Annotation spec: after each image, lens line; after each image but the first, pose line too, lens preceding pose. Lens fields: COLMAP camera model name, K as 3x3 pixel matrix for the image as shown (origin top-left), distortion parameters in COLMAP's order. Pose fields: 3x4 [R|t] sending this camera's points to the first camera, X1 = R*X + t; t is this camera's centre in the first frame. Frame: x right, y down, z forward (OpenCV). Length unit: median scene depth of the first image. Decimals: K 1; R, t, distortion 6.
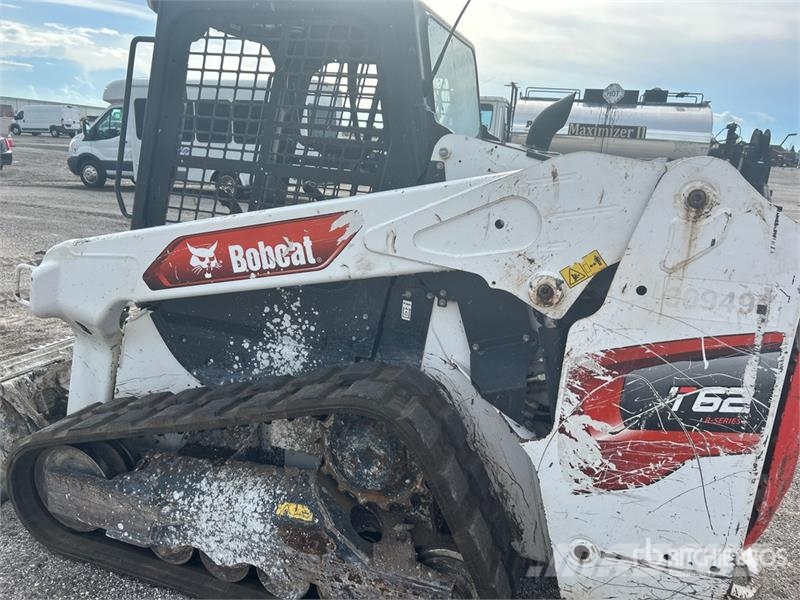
lens RADIAL K [[607.5, 0, 400.8], [0, 607.5, 307.6], [0, 0, 1]] dist [0.059121, -0.070051]
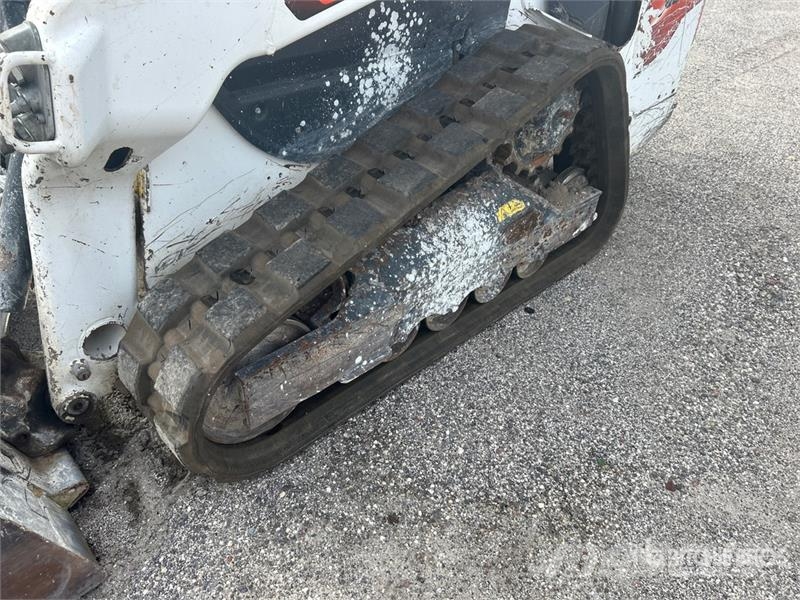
lens RADIAL K [[607.2, 0, 400.0], [0, 607.2, 300.0], [0, 0, 1]] dist [0.054152, -0.051268]
pose [[0.468681, -0.572872, 0.672425, -0.970907], [0.223901, 0.813388, 0.536906, -0.112849], [-0.854521, -0.101081, 0.509487, 0.616186]]
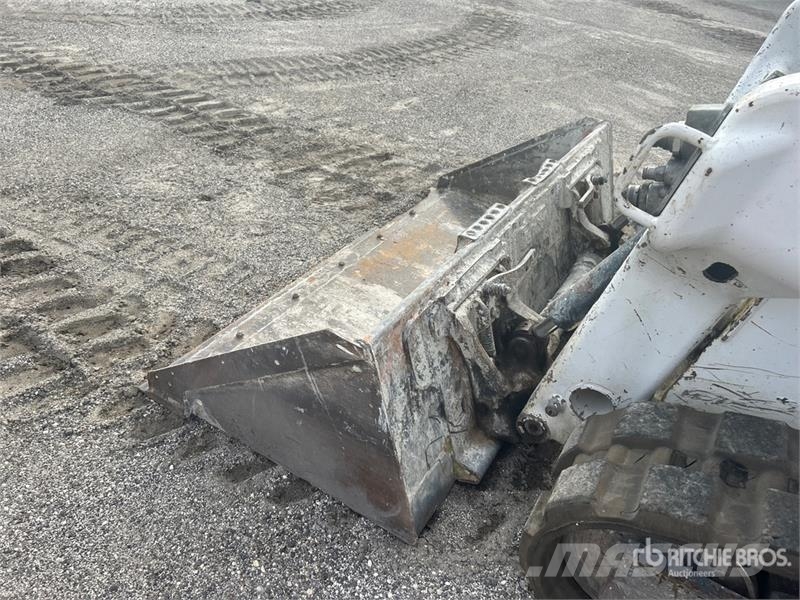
lens RADIAL K [[607.5, 0, 395.6], [0, 607.5, 312.5], [0, 0, 1]] dist [0.054915, -0.062950]
pose [[0.976110, 0.159181, -0.147887, -0.803644], [-0.092264, 0.919891, 0.381166, -0.105244], [0.196714, -0.358416, 0.912602, 0.634146]]
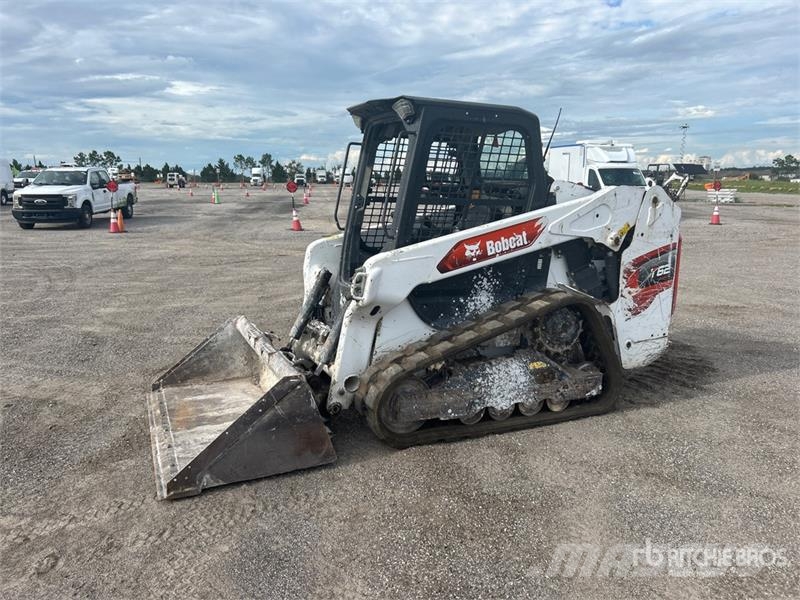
lens RADIAL K [[617.3, 0, 405.8], [0, 617.3, 303.8], [0, 0, 1]] dist [0.106433, -0.098873]
pose [[0.724276, -0.169106, 0.668452, -1.784464], [0.204115, 0.978591, 0.026405, -0.011917], [-0.658606, 0.117317, 0.743287, -0.267020]]
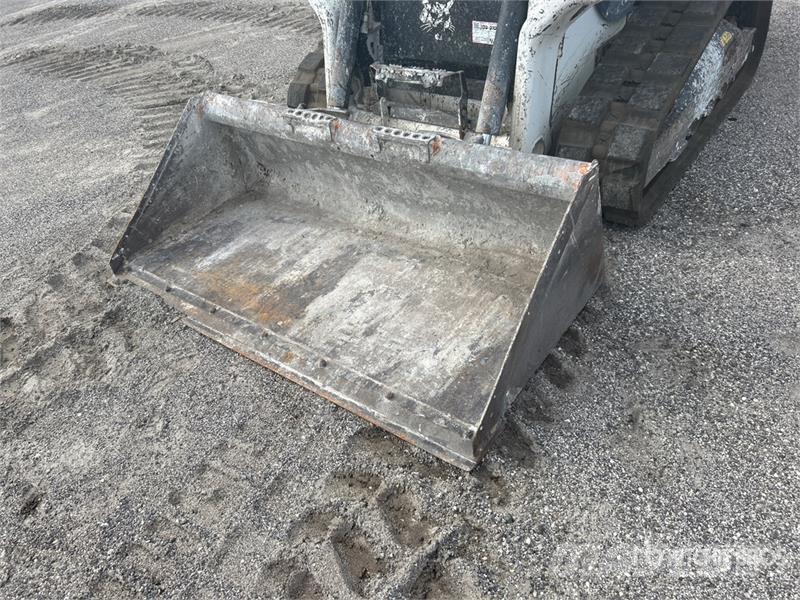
lens RADIAL K [[607.5, 0, 400.8], [0, 607.5, 307.6], [0, 0, 1]] dist [0.059121, -0.070051]
pose [[0.294452, -0.674176, 0.677337, -1.699355], [0.369236, 0.733977, 0.570037, -0.279374], [-0.881455, 0.082249, 0.465051, 1.018927]]
